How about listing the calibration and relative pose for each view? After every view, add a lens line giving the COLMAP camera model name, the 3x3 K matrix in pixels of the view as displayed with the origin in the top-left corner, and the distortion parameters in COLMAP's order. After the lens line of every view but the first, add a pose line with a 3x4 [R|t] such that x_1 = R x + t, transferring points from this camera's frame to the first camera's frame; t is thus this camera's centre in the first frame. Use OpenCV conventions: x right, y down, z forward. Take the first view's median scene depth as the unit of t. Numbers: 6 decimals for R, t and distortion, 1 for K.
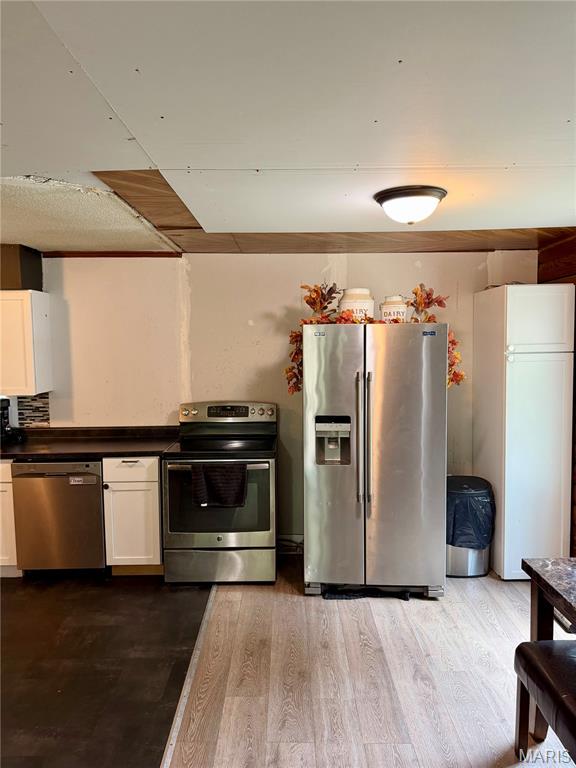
lens RADIAL K [[538.3, 0, 287.3], [0, 538.3, 384.8], [0, 0, 1]] dist [0.050680, -0.068708]
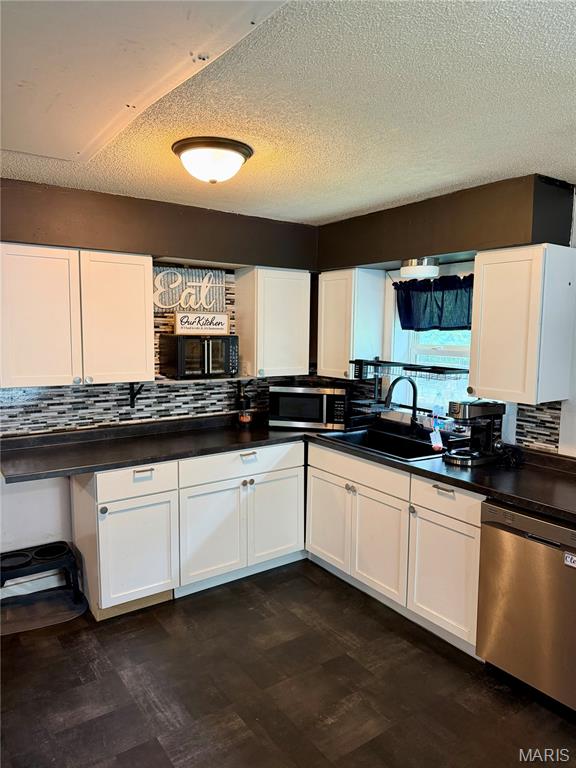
lens RADIAL K [[538.3, 0, 282.0], [0, 538.3, 383.1], [0, 0, 1]] dist [0.050680, -0.068708]
pose [[0.559338, 0.096788, -0.823269, -0.089029], [-0.083488, 0.994688, 0.060218, -0.019316], [0.824724, 0.035051, 0.564448, 0.345773]]
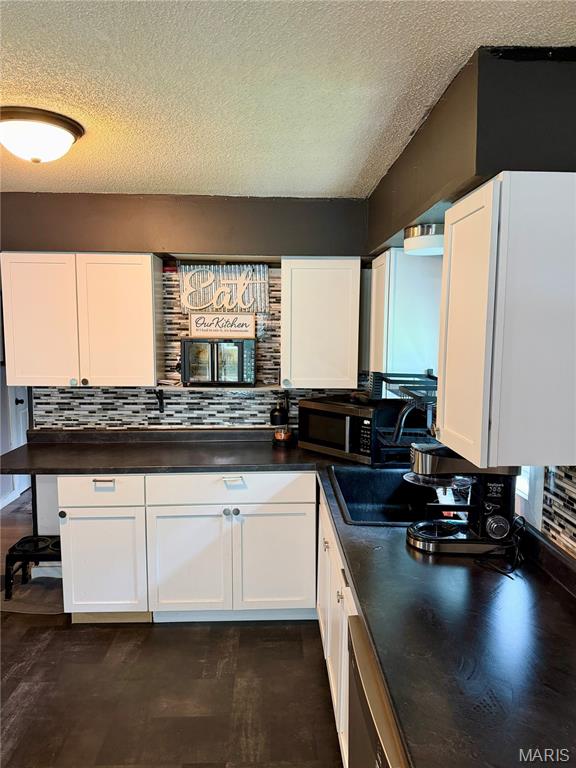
lens RADIAL K [[538.3, 0, 287.9], [0, 538.3, 382.9], [0, 0, 1]] dist [0.050680, -0.068708]
pose [[0.012663, 0.107145, -0.994163, -0.101334], [-0.089854, 0.990342, 0.105588, -0.058293], [0.995874, 0.087993, 0.022168, 0.793366]]
